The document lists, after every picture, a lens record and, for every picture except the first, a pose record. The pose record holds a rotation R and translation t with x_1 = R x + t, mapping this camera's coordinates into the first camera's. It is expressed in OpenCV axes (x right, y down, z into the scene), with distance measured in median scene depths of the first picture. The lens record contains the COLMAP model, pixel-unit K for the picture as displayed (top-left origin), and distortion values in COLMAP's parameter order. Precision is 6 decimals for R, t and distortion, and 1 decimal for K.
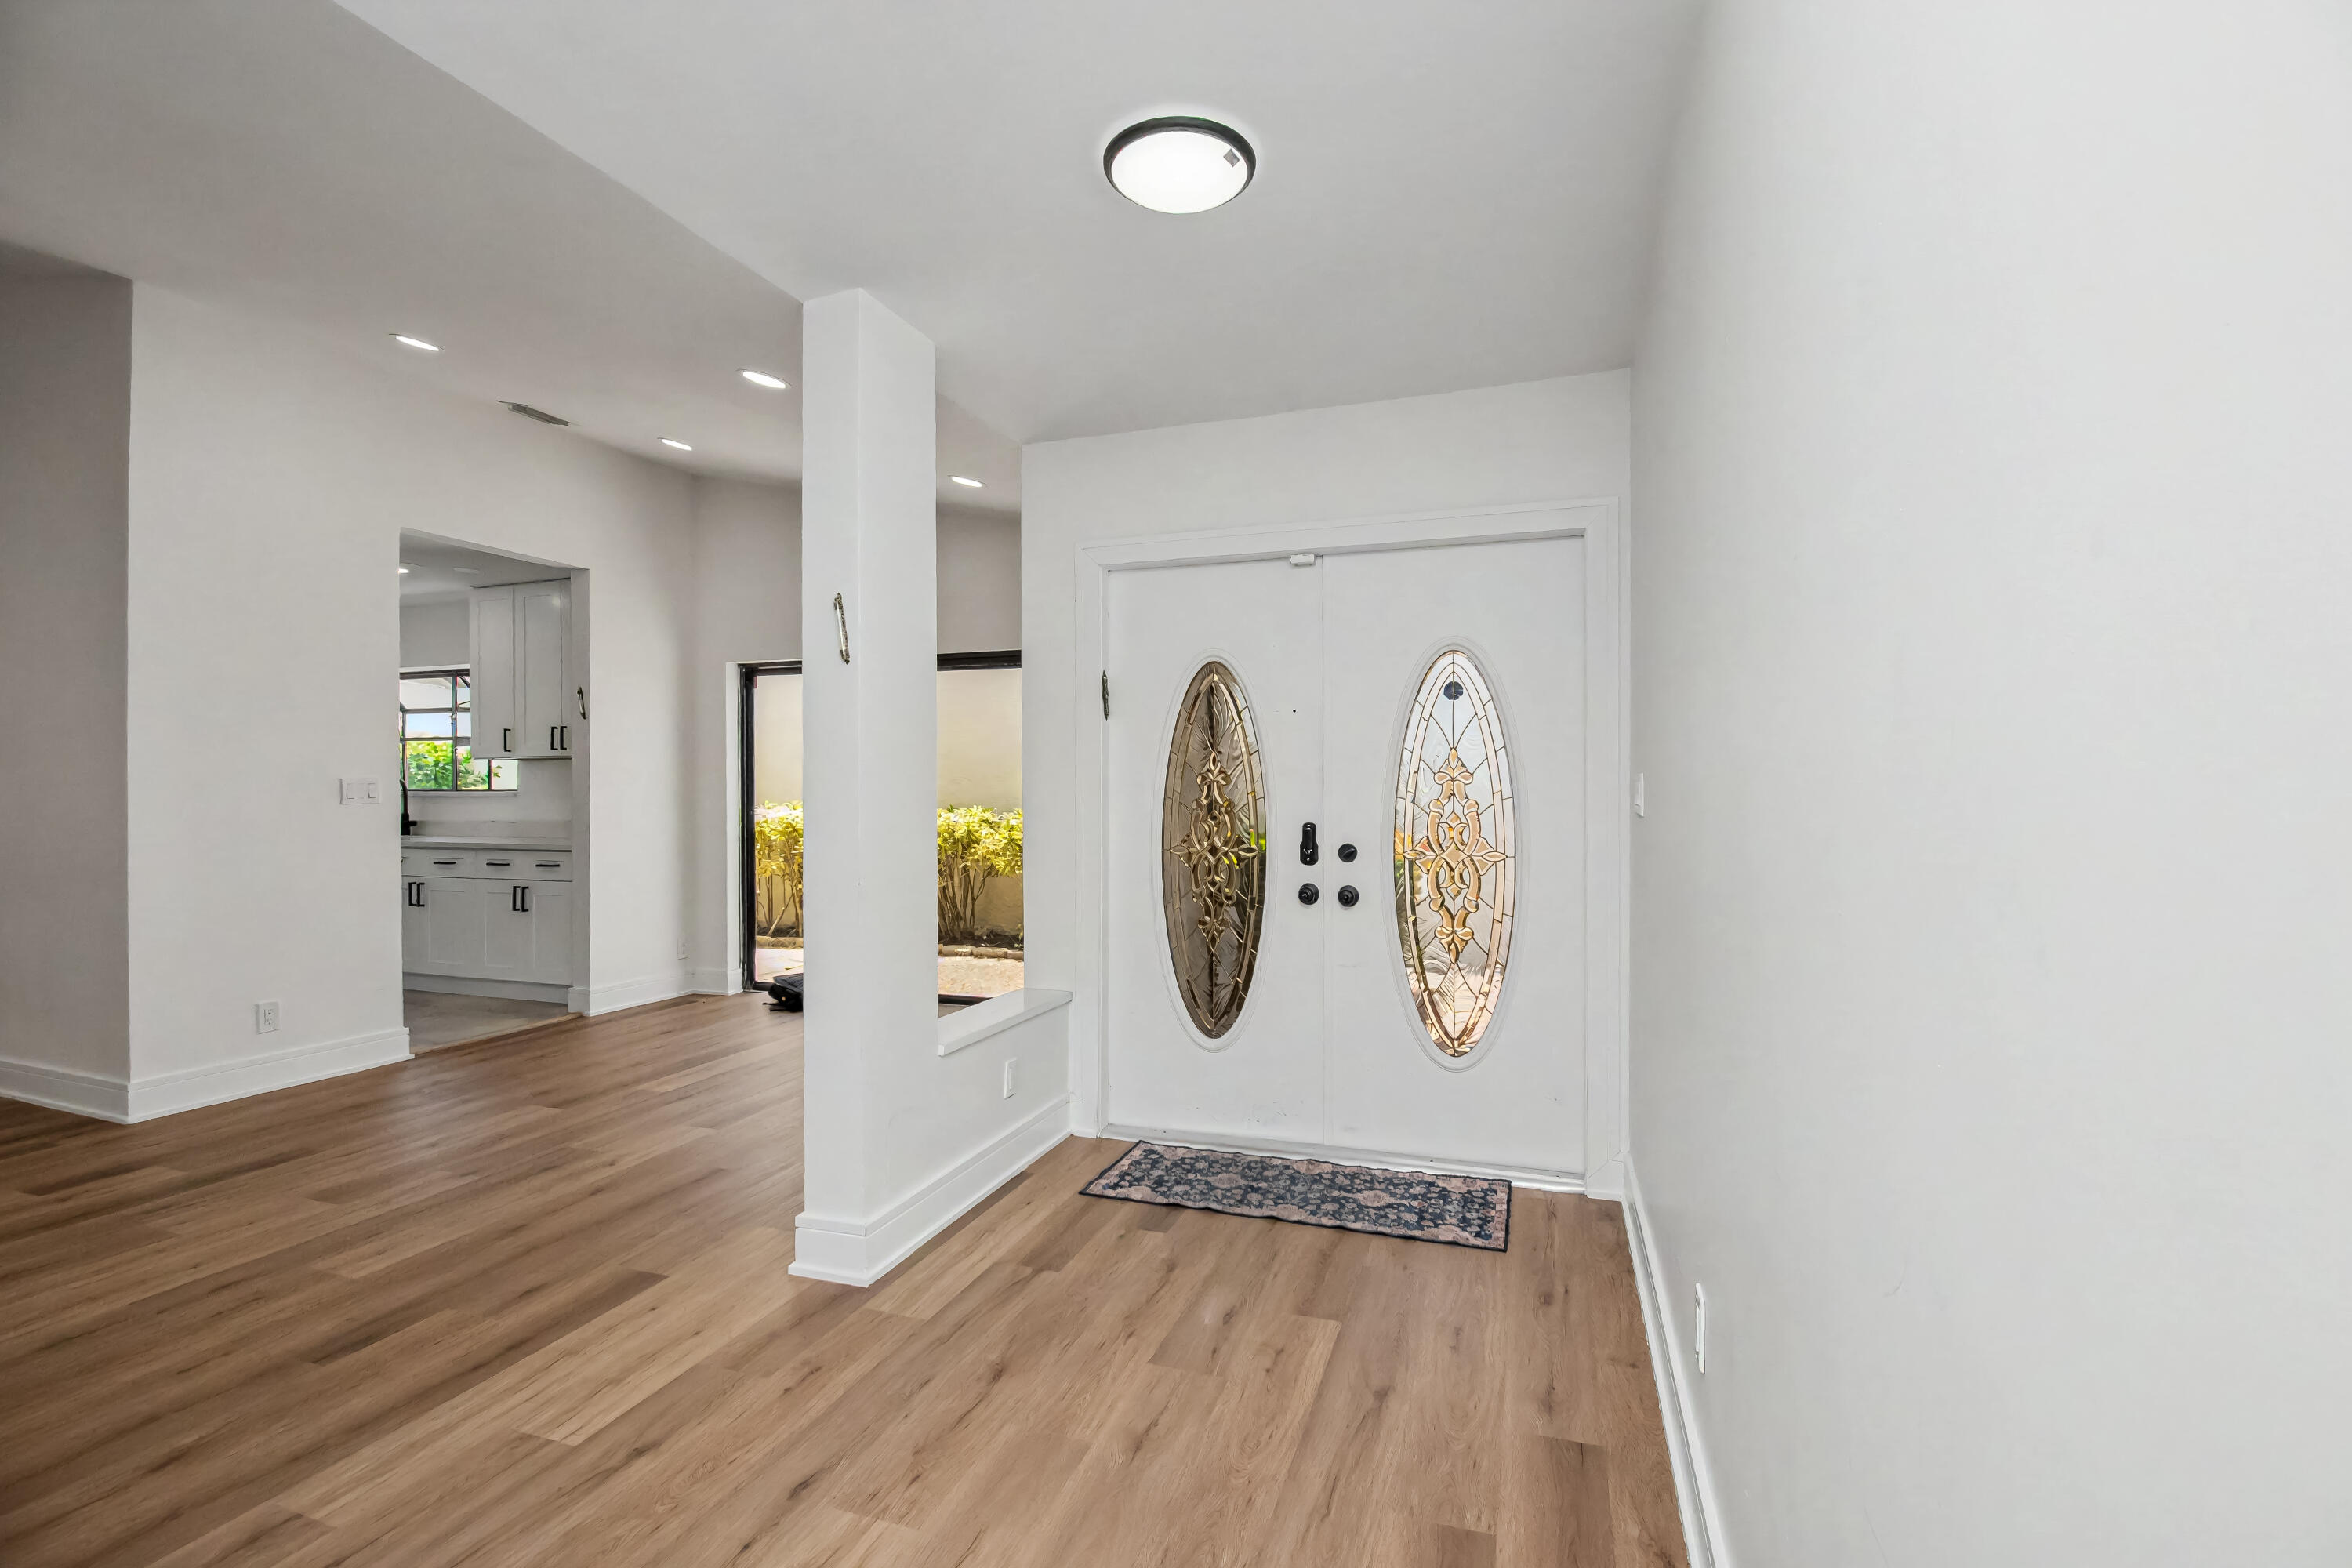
lens RADIAL K [[1033.8, 0, 1208.7], [0, 1033.8, 785.7], [0, 0, 1]] dist [-0.066097, 0.009883]
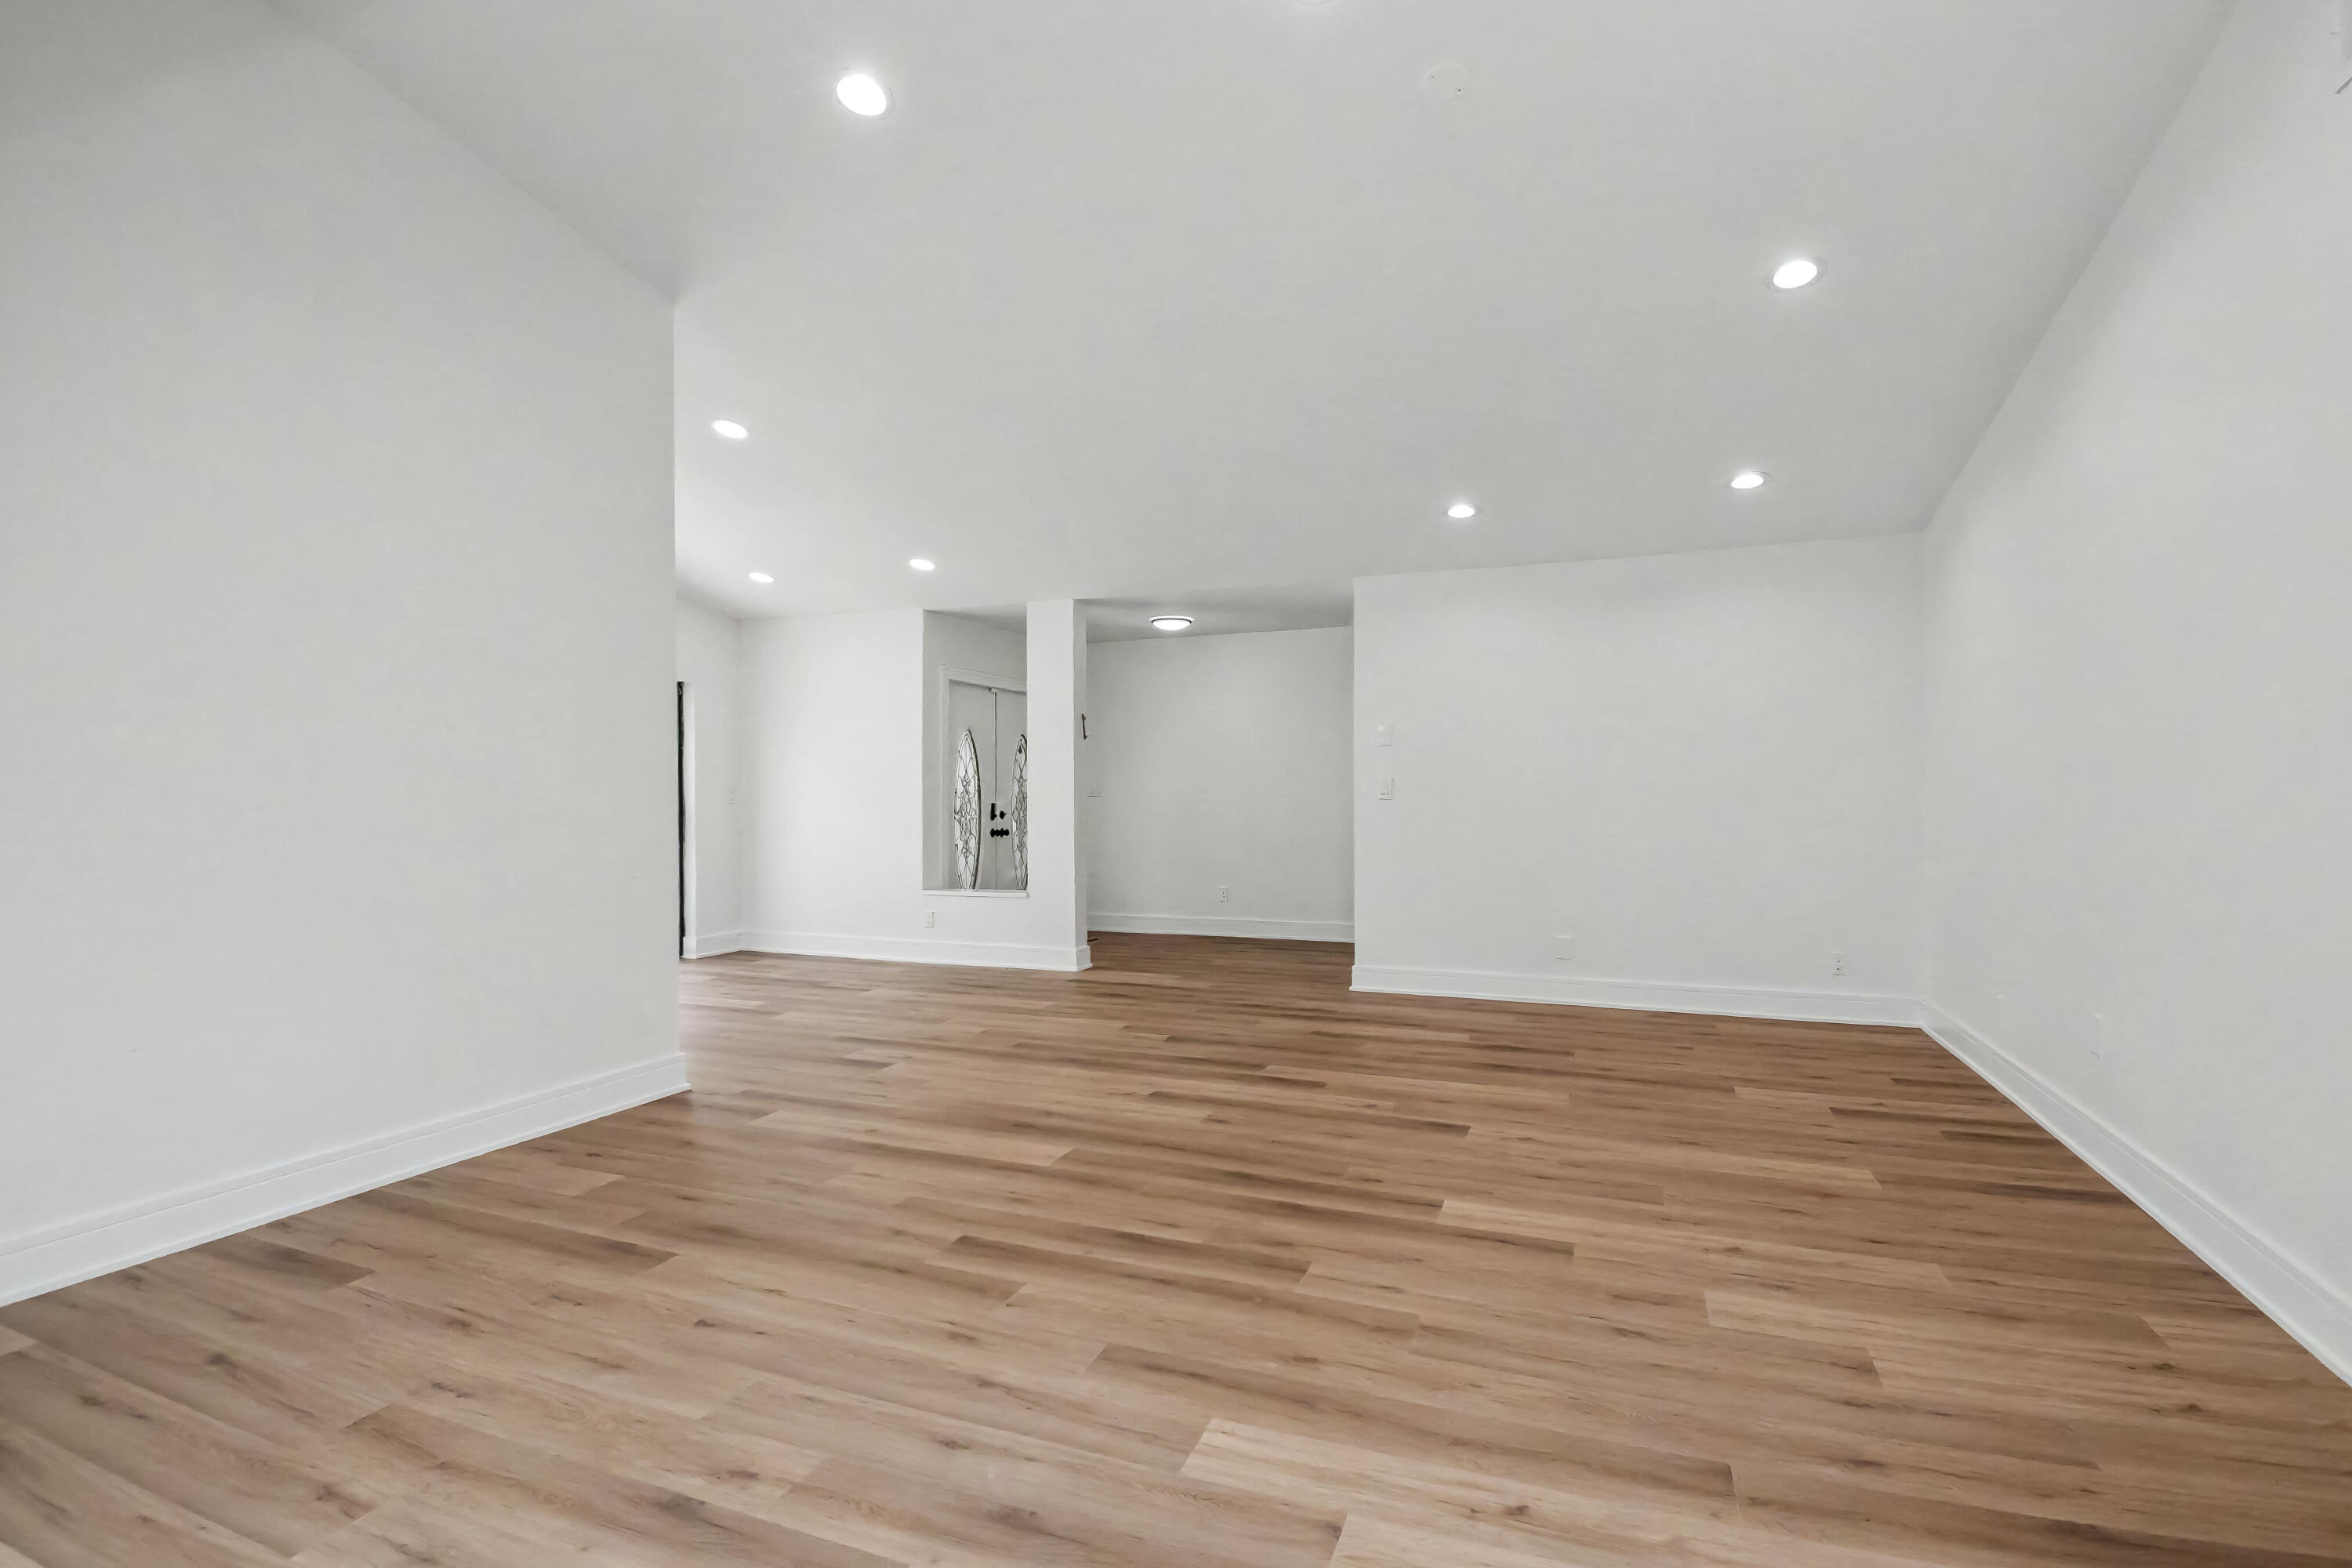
lens RADIAL K [[1054.4, 0, 1184.3], [0, 1054.4, 792.3], [0, 0, 1]] dist [0.000601, -0.023535]
pose [[0.093788, 0.002029, 0.995590, -2.302712], [0.005226, 0.999983, -0.002530, 0.020058], [-0.995578, 0.005440, 0.093776, 0.335948]]
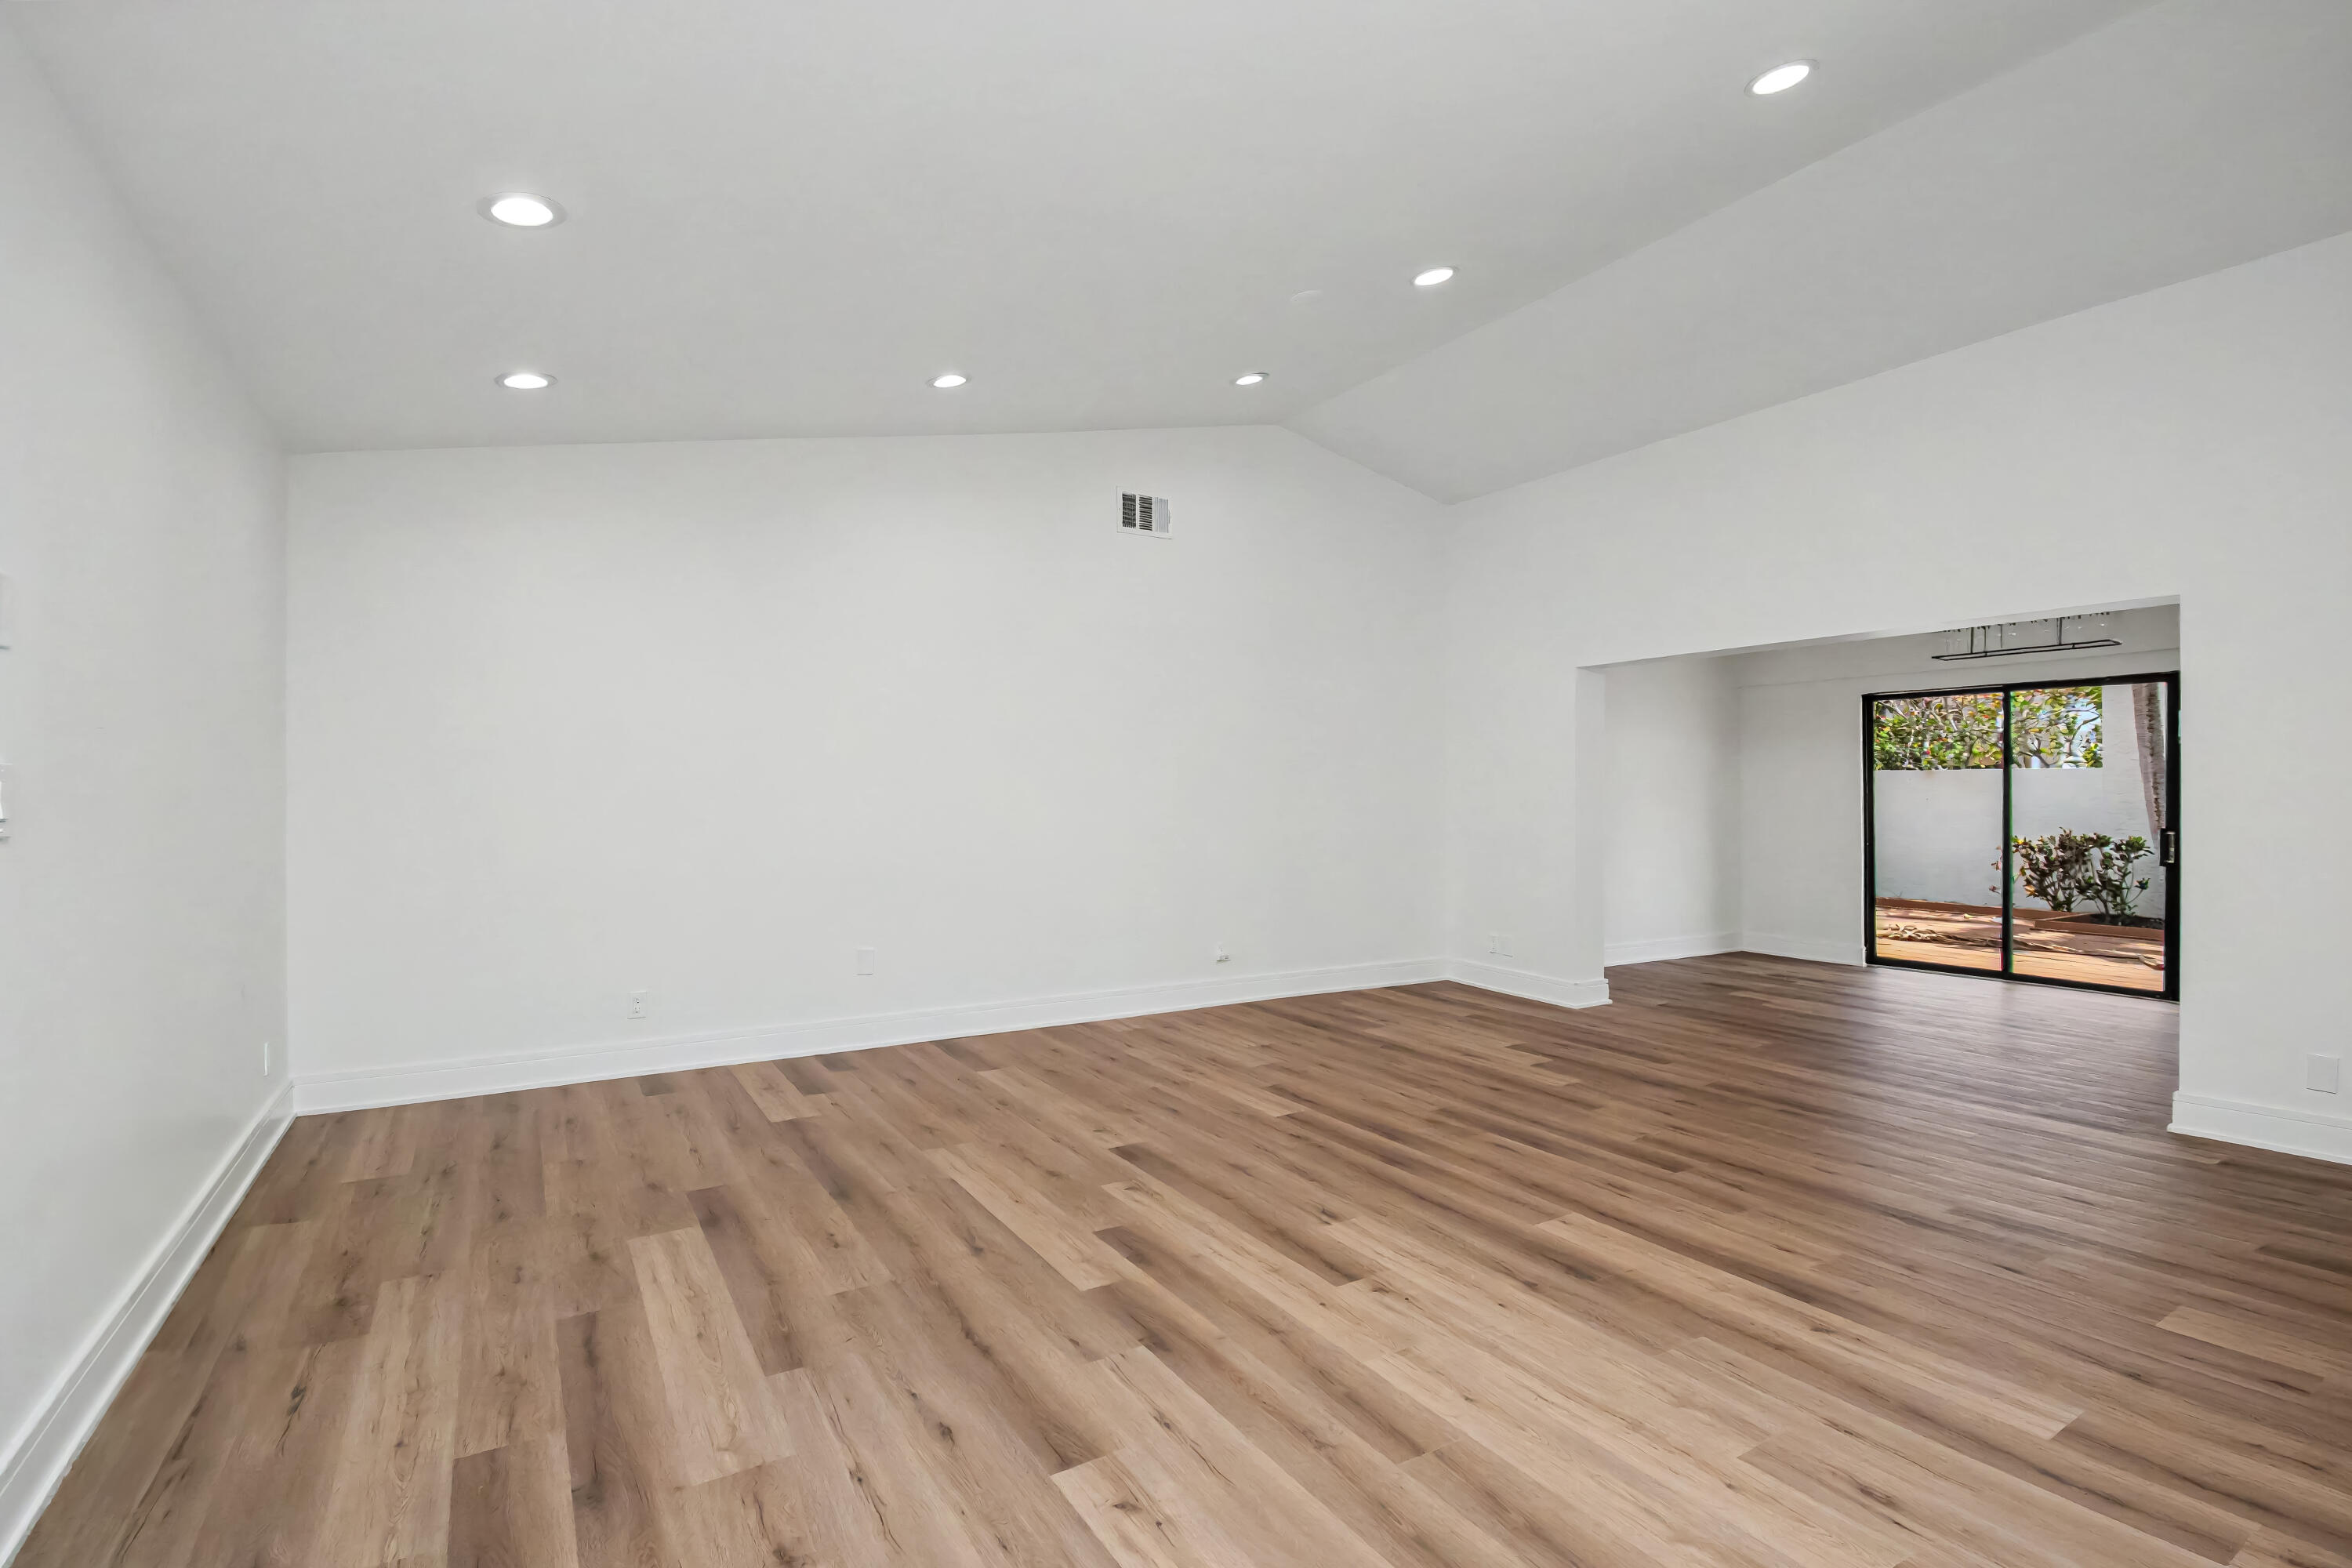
lens RADIAL K [[1098.1, 0, 1185.0], [0, 1098.1, 797.0], [0, 0, 1]] dist [0.016492, -0.026544]
pose [[-0.665633, 0.006732, -0.746248, -0.473504], [0.001701, 0.999970, 0.007504, 0.006303], [0.746277, 0.003726, -0.665625, 0.914431]]
